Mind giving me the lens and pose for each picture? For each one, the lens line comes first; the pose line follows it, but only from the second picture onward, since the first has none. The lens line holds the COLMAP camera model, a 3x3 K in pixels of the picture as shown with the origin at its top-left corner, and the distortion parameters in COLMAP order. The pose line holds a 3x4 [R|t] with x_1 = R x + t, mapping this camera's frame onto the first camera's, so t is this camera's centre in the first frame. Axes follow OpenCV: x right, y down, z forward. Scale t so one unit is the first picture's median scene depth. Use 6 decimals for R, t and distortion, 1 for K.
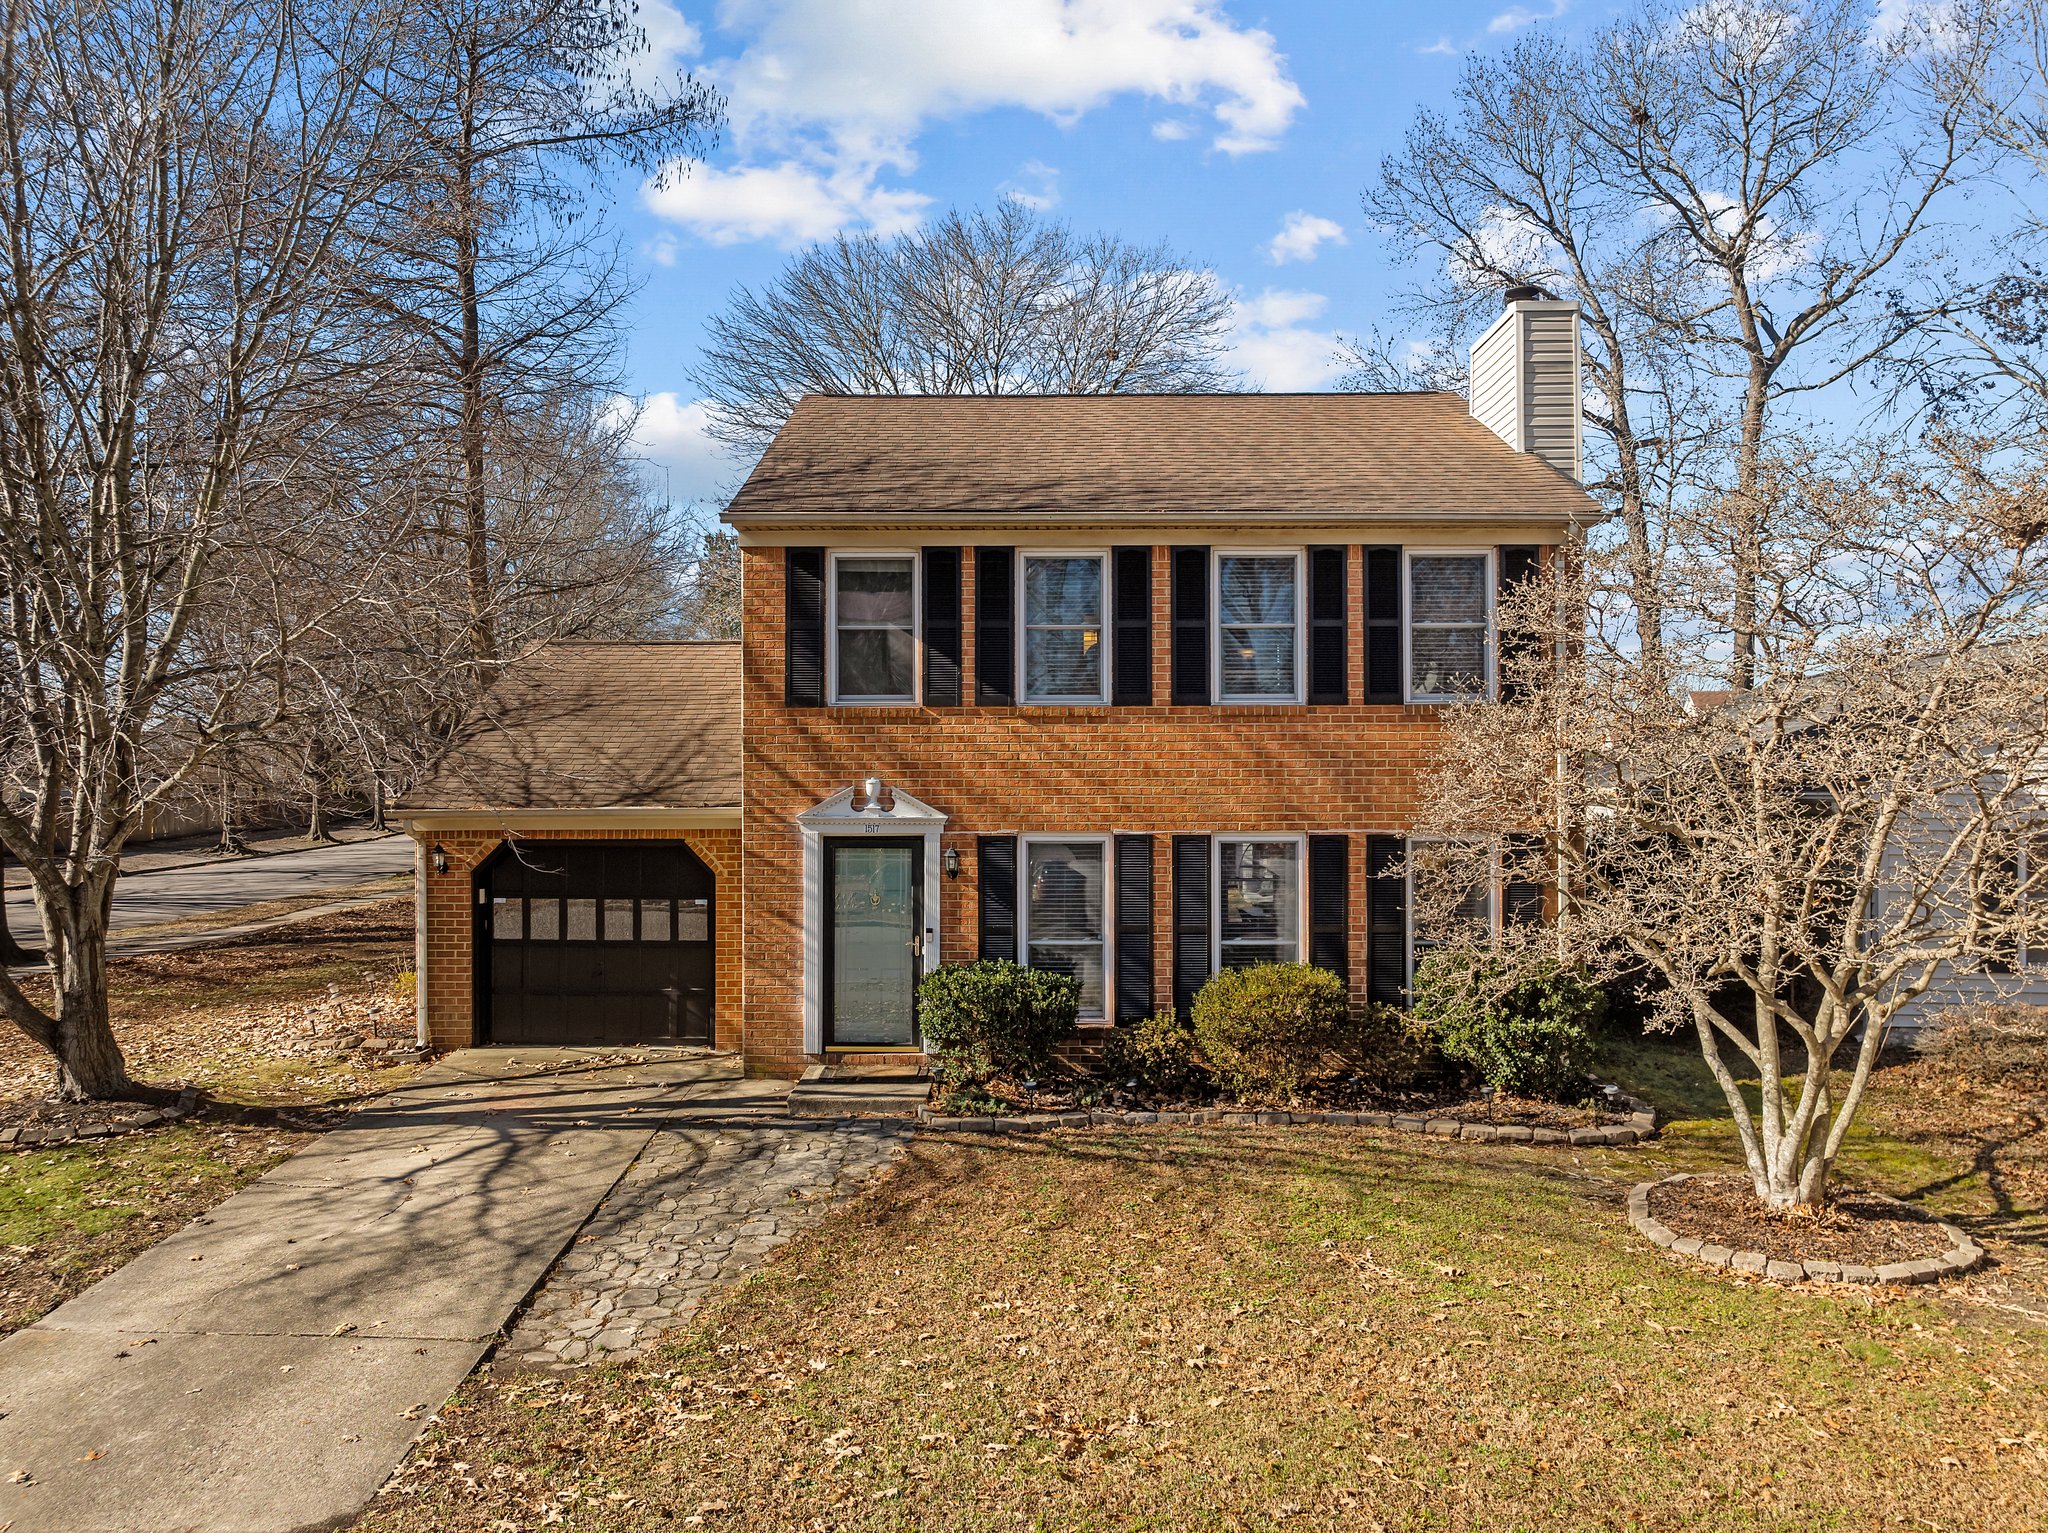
lens RADIAL K [[1448.2, 0, 1031.8], [0, 1448.2, 763.5], [0, 0, 1]] dist [-0.033055, 0.000502]
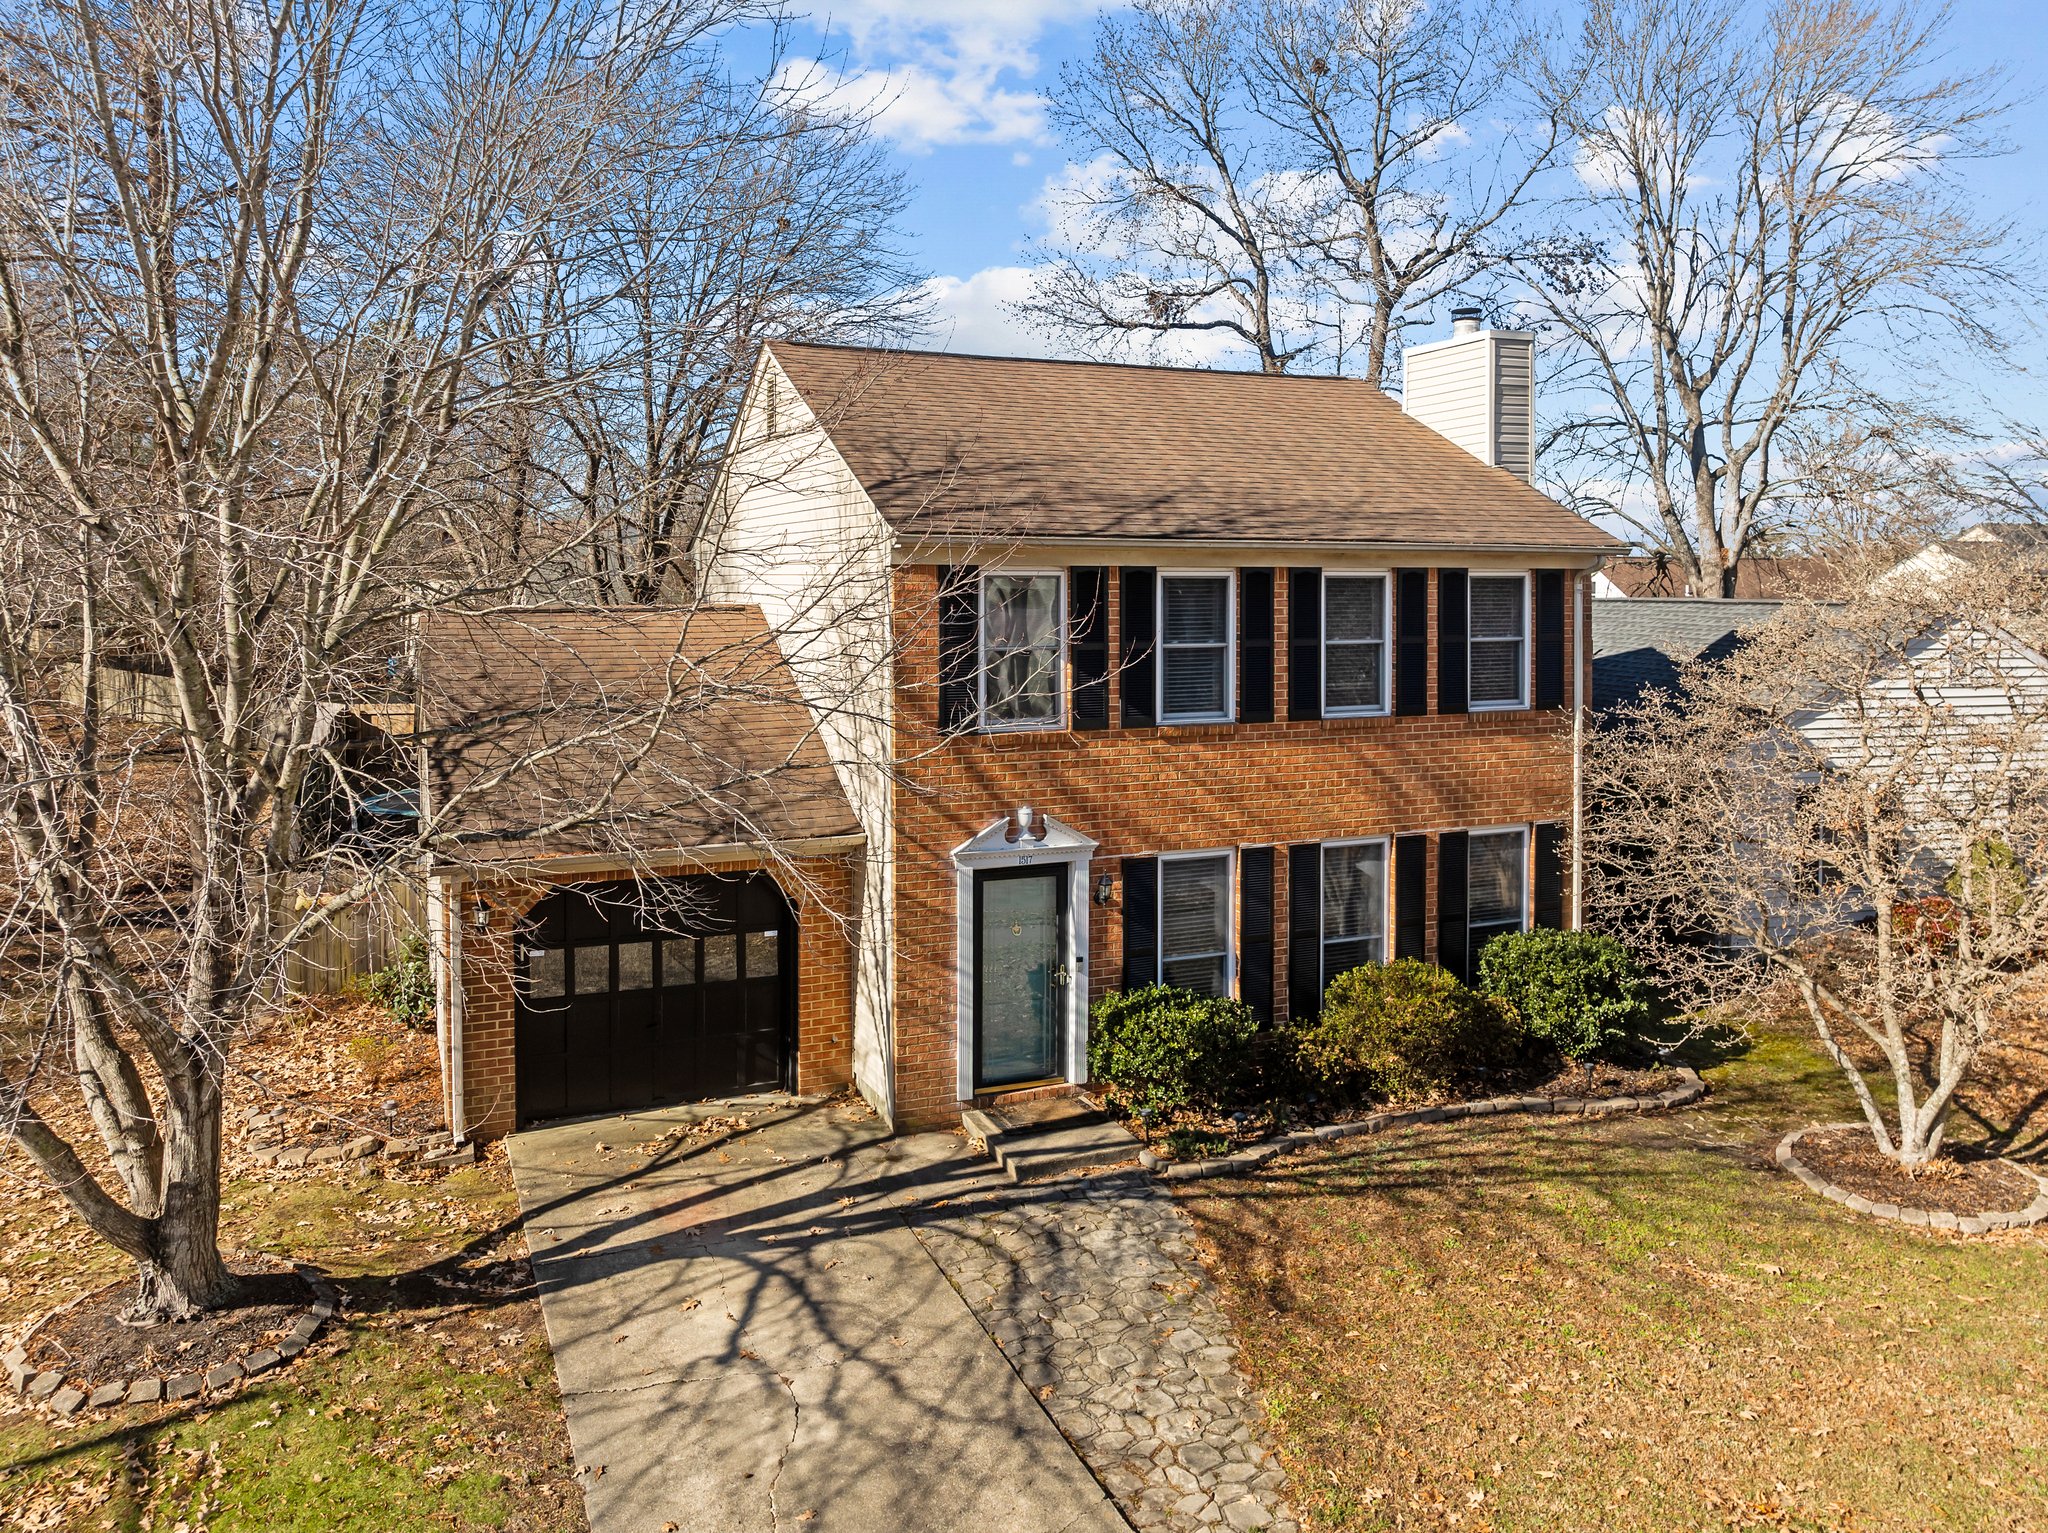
lens RADIAL K [[1493.9, 0, 1036.1], [0, 1493.9, 601.0], [0, 0, 1]] dist [-0.035492, 0.000473]
pose [[0.913590, -0.000185, 0.406637, -0.506070], [-0.009403, 0.999723, 0.021580, -0.148249], [-0.406529, -0.023539, 0.913335, 0.097086]]
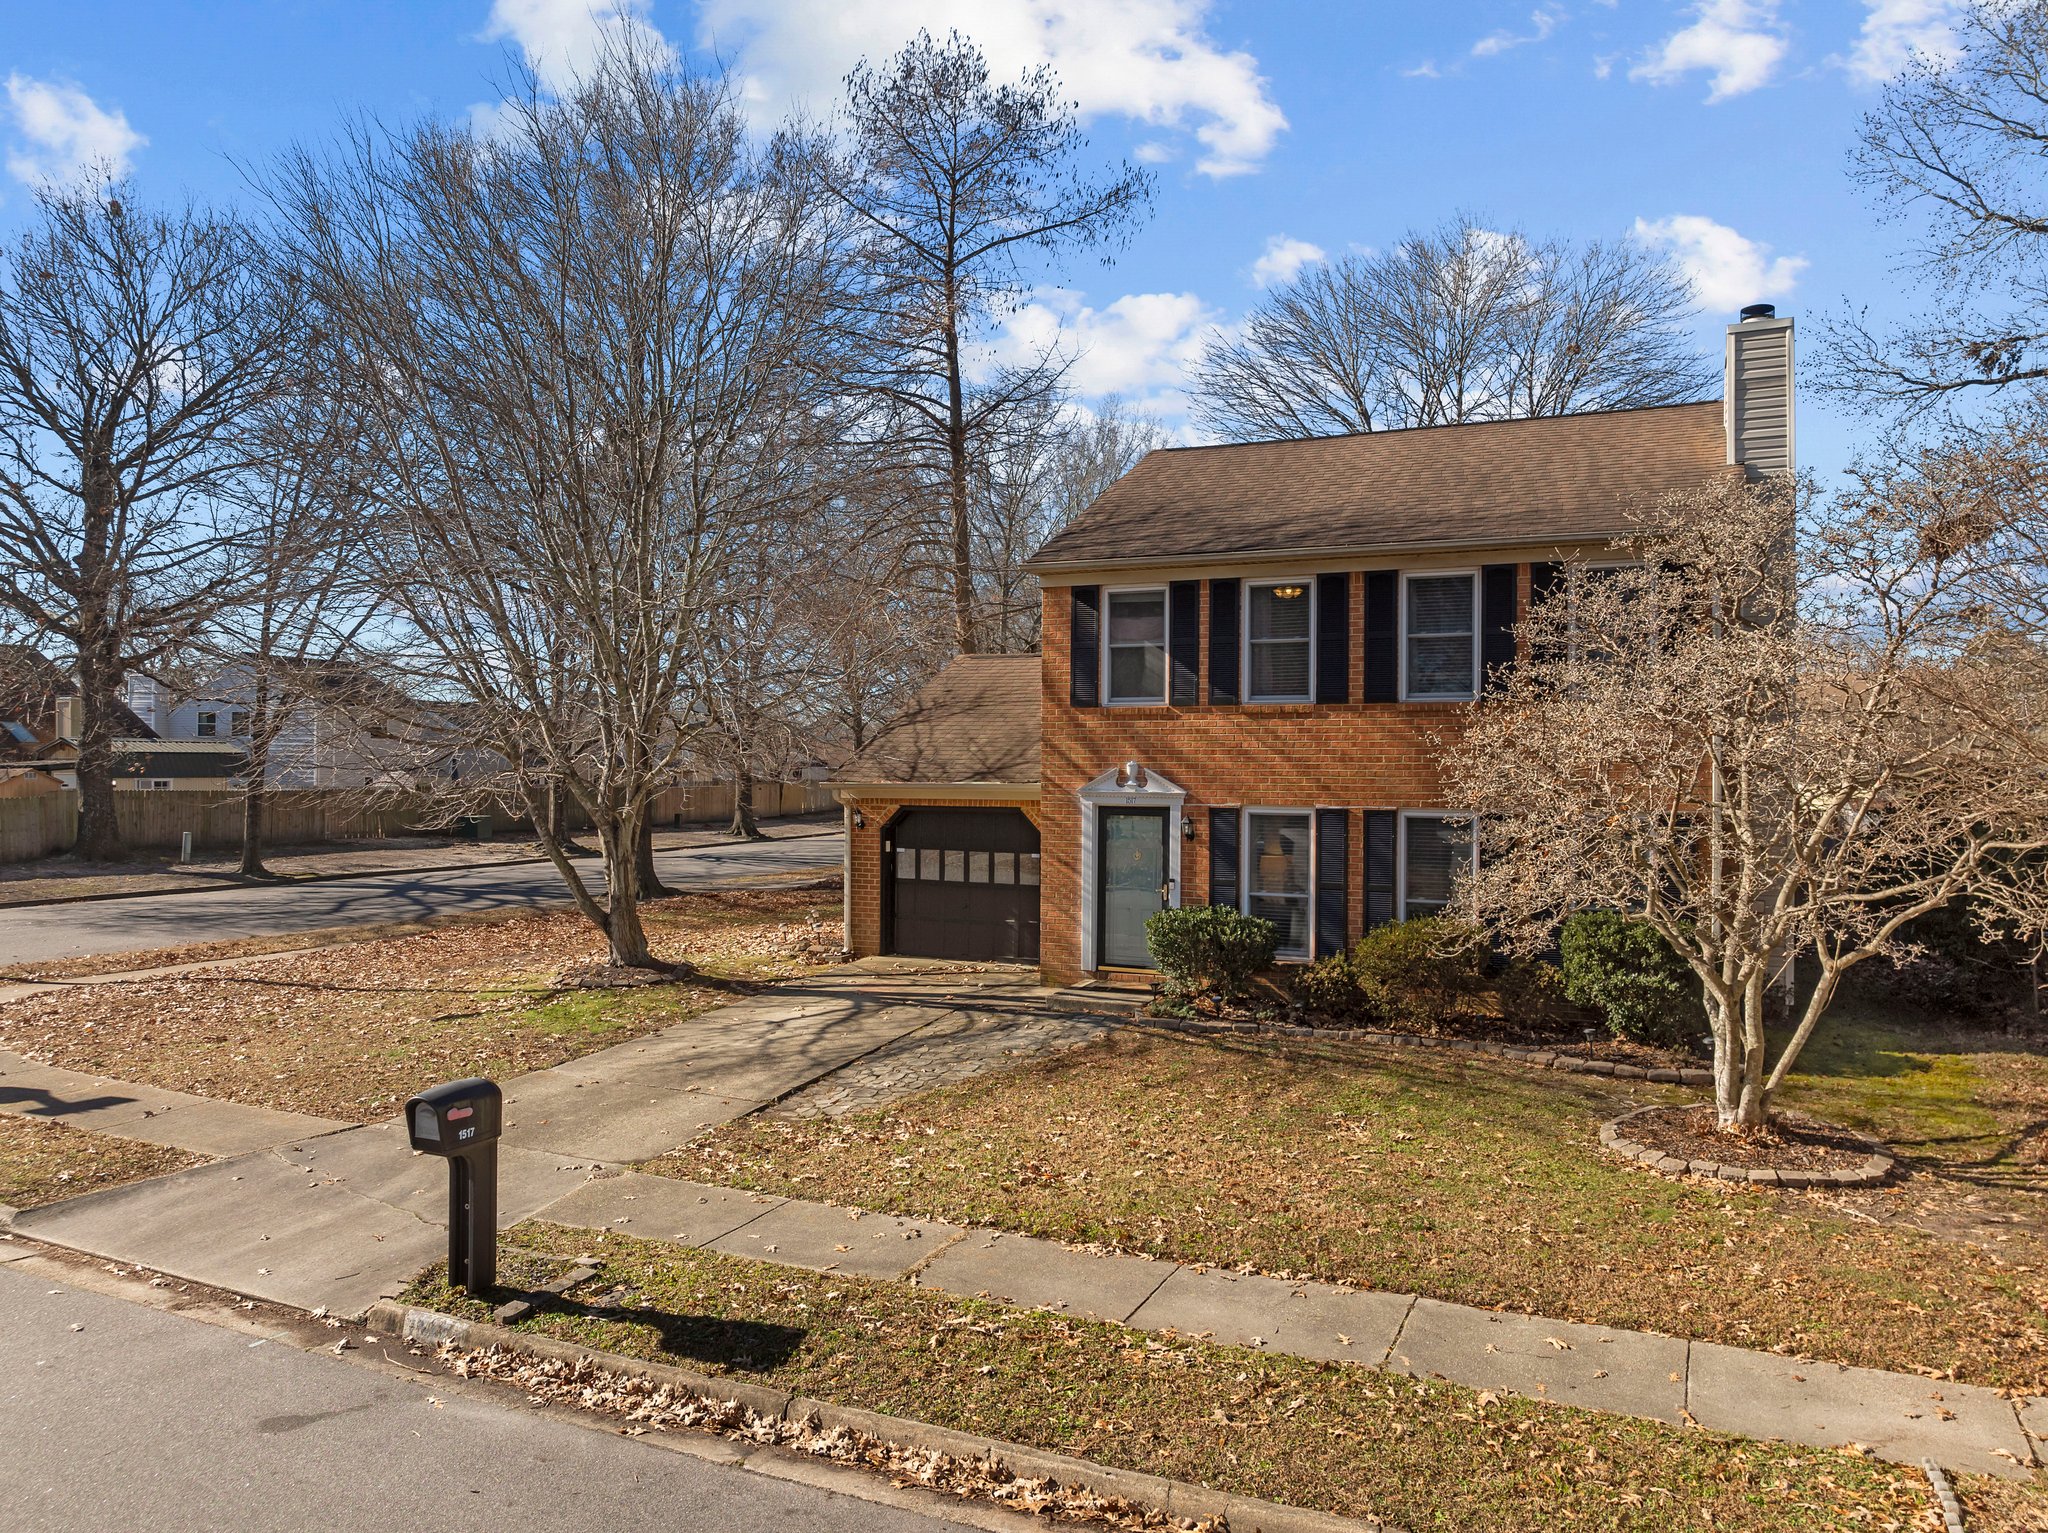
lens RADIAL K [[1432.0, 0, 1029.9], [0, 1432.0, 788.0], [0, 0, 1]] dist [-0.033173, 0.001125]
pose [[0.915083, 0.013668, -0.403034, 0.324799], [-0.003142, 0.999637, 0.026767, -0.000383], [0.403254, -0.023228, 0.914793, -0.213393]]
